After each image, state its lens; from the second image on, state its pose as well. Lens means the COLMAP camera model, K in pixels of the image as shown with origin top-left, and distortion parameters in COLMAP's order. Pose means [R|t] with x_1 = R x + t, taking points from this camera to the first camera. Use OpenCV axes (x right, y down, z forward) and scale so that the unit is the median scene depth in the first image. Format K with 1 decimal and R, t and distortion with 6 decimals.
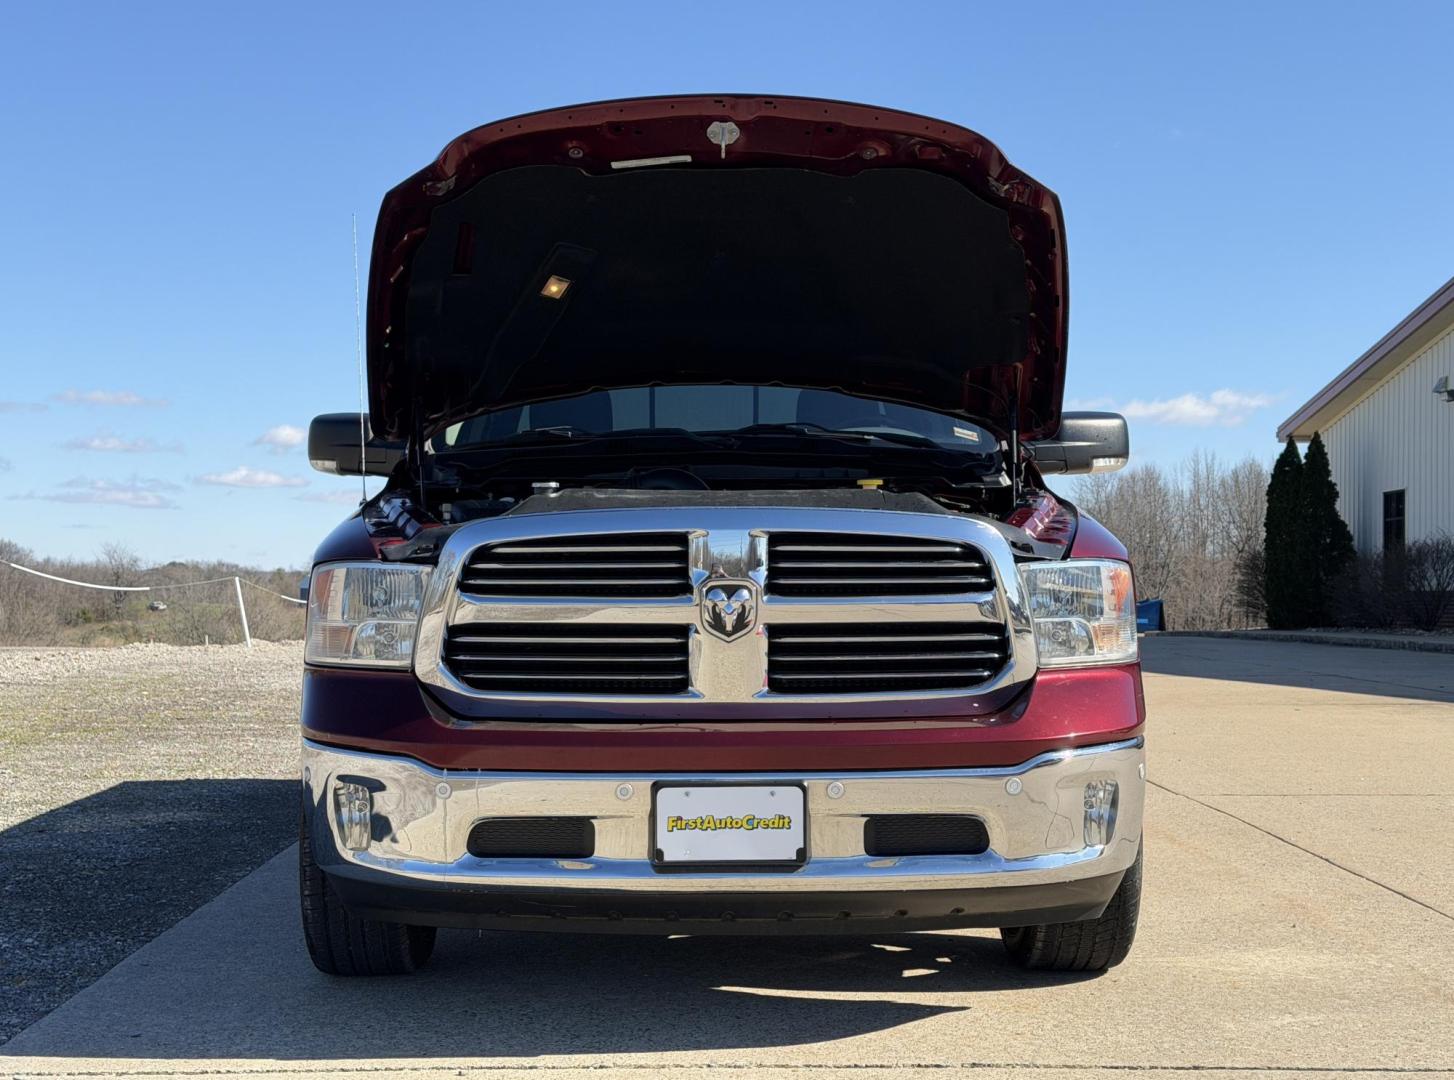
lens RADIAL K [[2025.9, 0, 718.9], [0, 2025.9, 553.8], [0, 0, 1]] dist [0.126680, 0.000000]
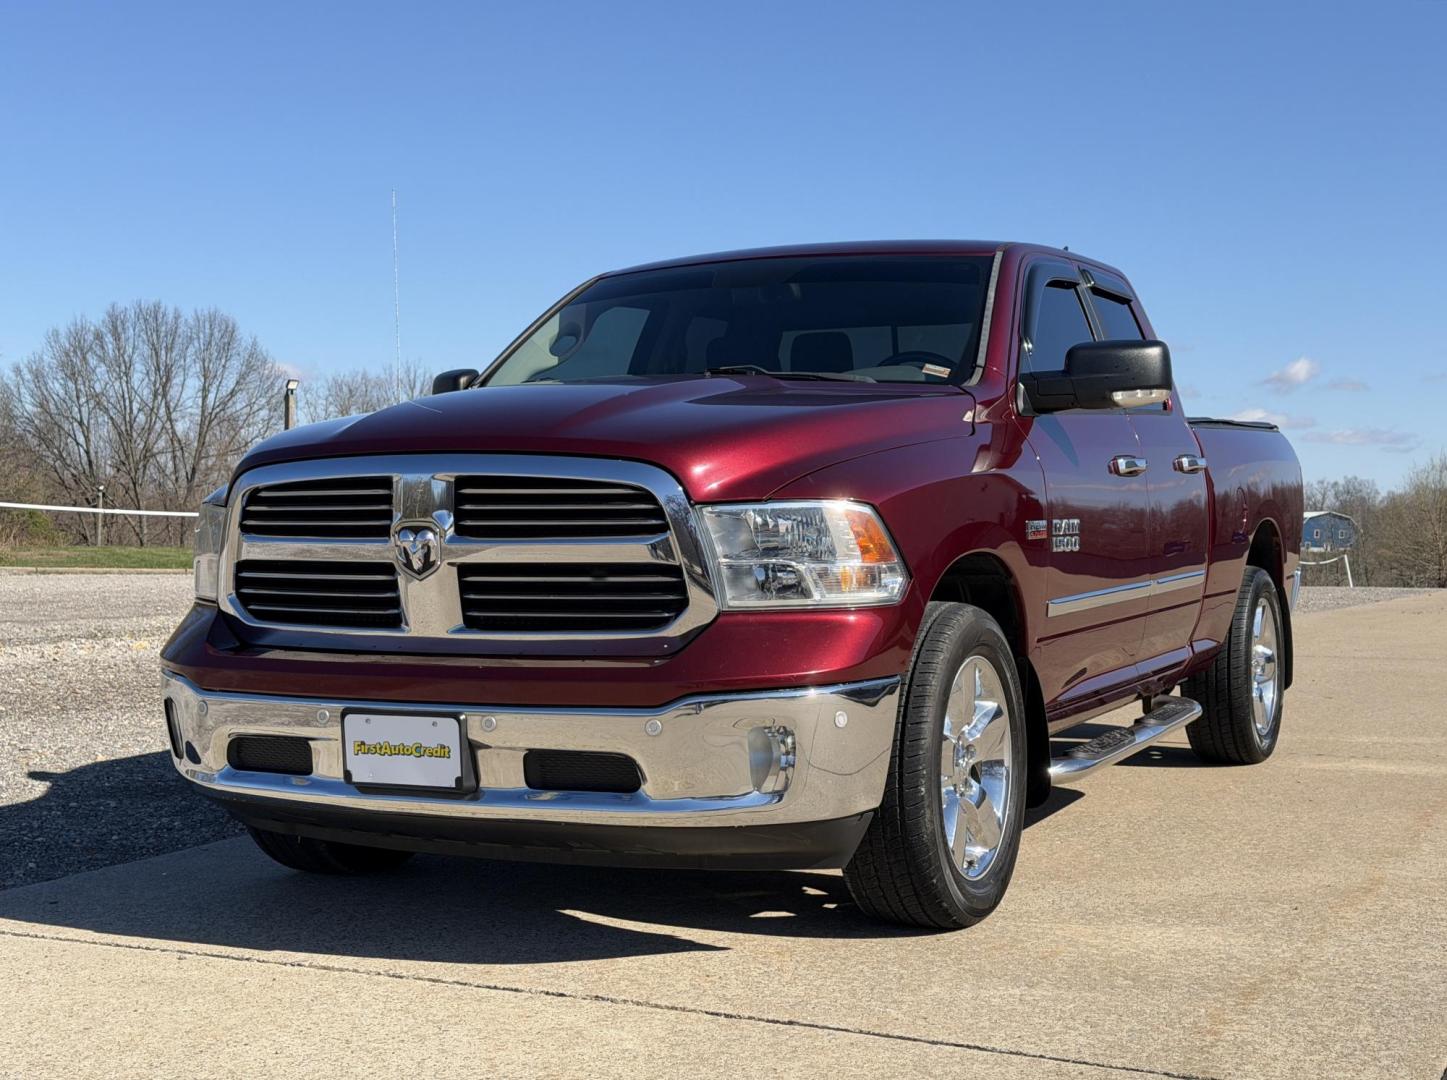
lens RADIAL K [[2016.1, 0, 719.6], [0, 2016.1, 547.2], [0, 0, 1]] dist [0.126680, 0.000000]
pose [[0.890872, 0.007743, -0.454189, 0.613473], [0.003930, 0.999686, 0.024752, 0.000834], [0.454238, -0.023836, 0.890562, 0.128779]]
